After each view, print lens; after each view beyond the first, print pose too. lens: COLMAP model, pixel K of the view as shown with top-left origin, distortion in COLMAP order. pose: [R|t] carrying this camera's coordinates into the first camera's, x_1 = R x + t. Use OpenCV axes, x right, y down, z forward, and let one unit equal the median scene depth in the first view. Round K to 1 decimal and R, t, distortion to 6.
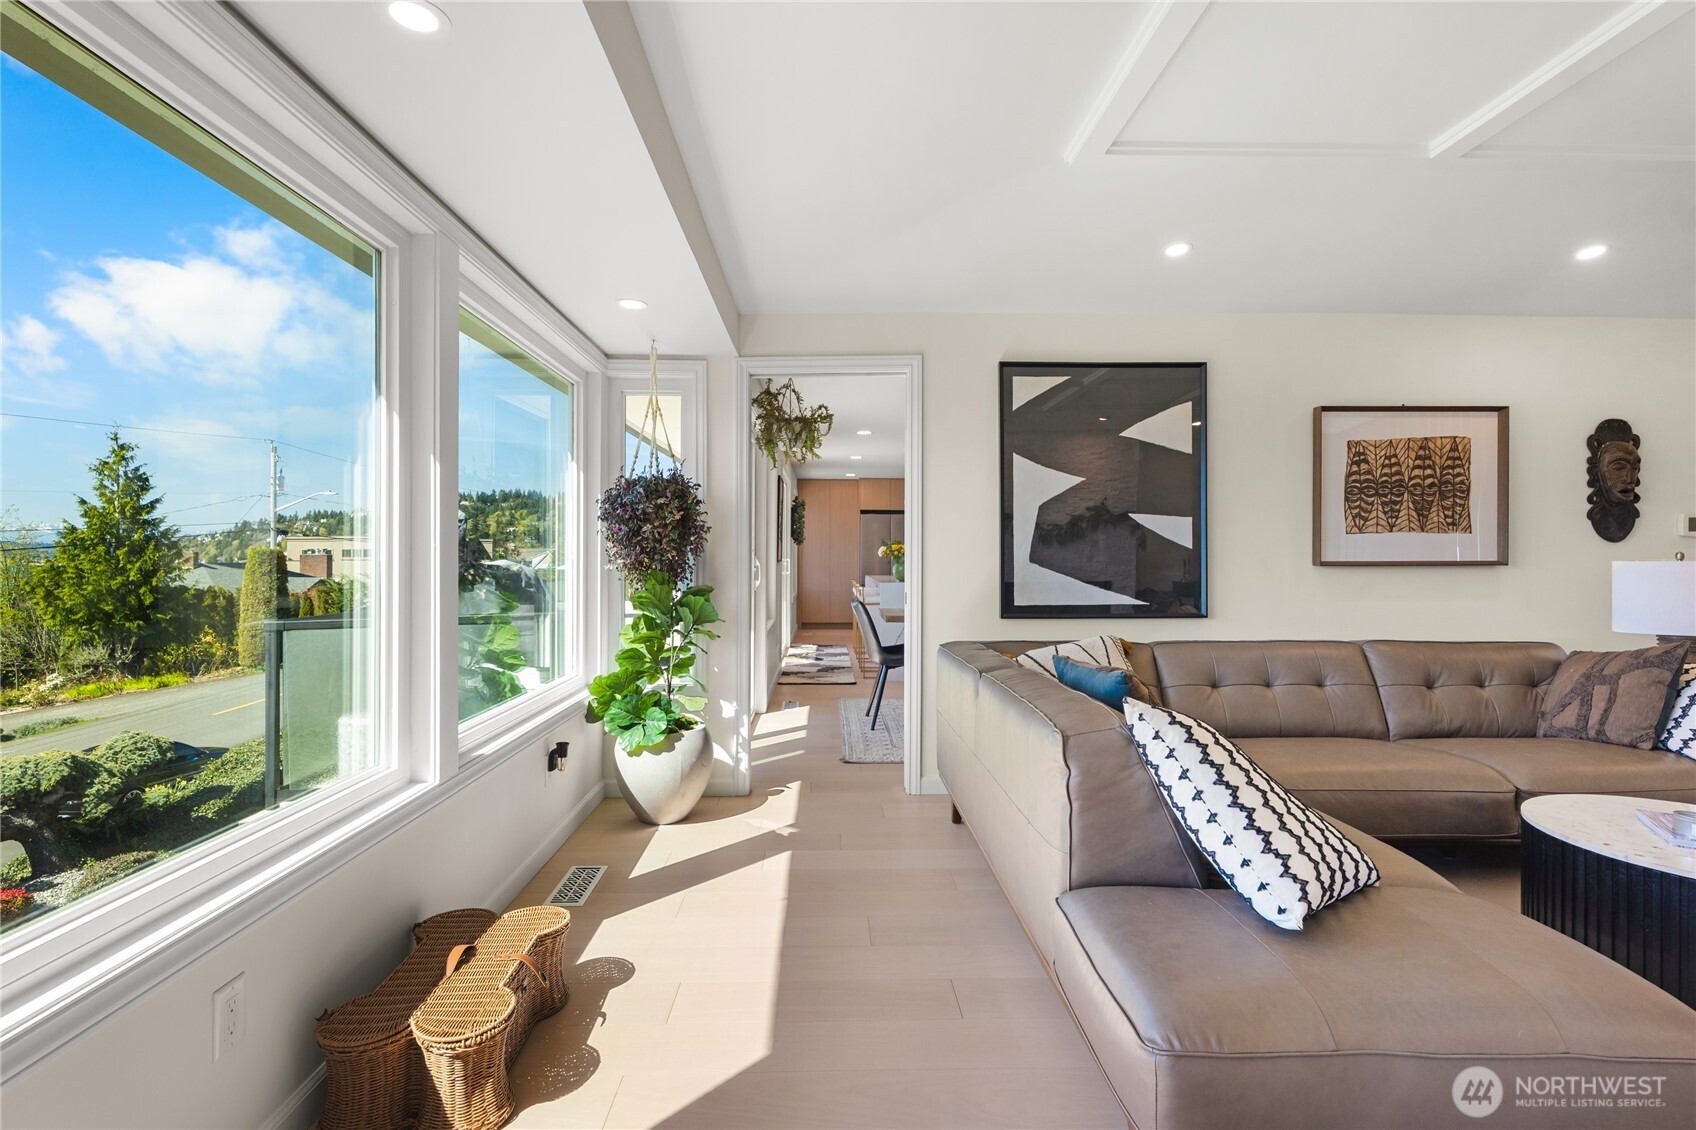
lens RADIAL K [[820.7, 0, 848.0], [0, 820.7, 565.0], [0, 0, 1]] dist [-0.001748, -0.000136]
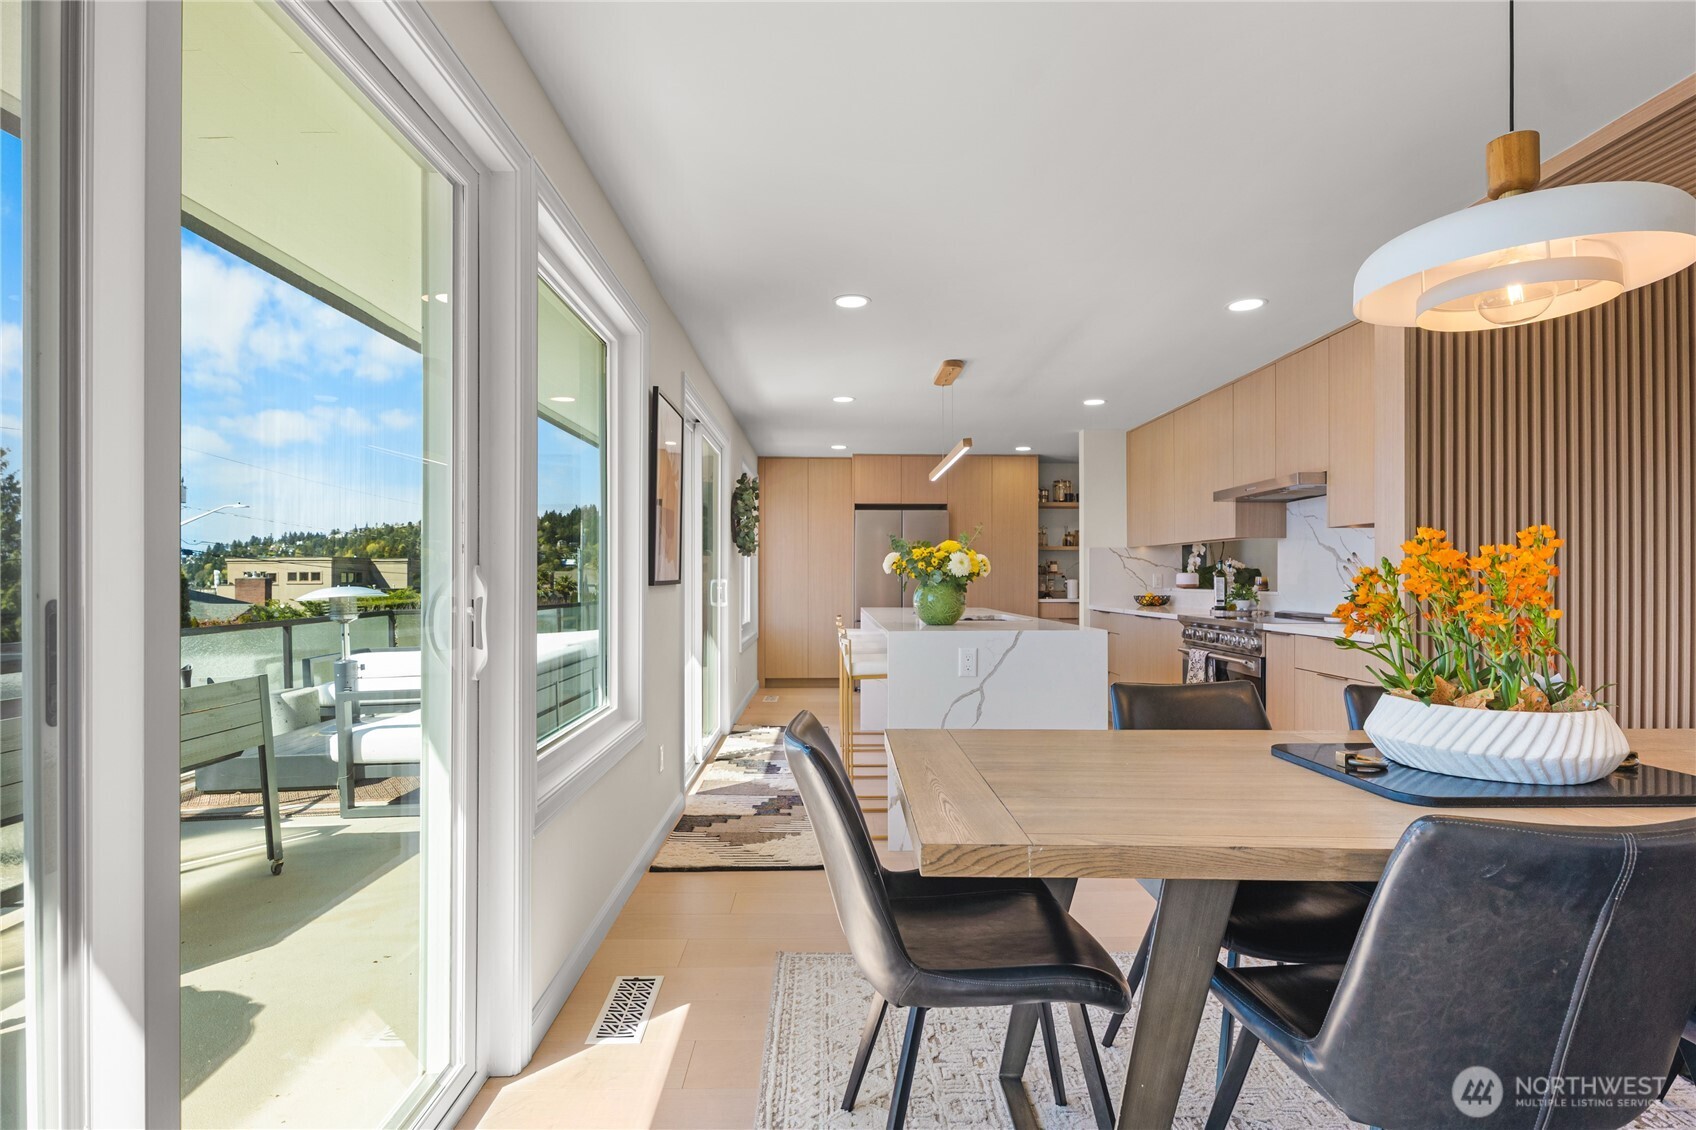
lens RADIAL K [[864.8, 0, 848.0], [0, 864.8, 565.0], [0, 0, 1]] dist [0.000109, 0.000052]
pose [[0.999988, -0.001294, -0.004705, 0.026310], [0.001163, 0.999619, -0.027586, -0.002966], [0.004739, 0.027580, 0.999608, 0.682482]]
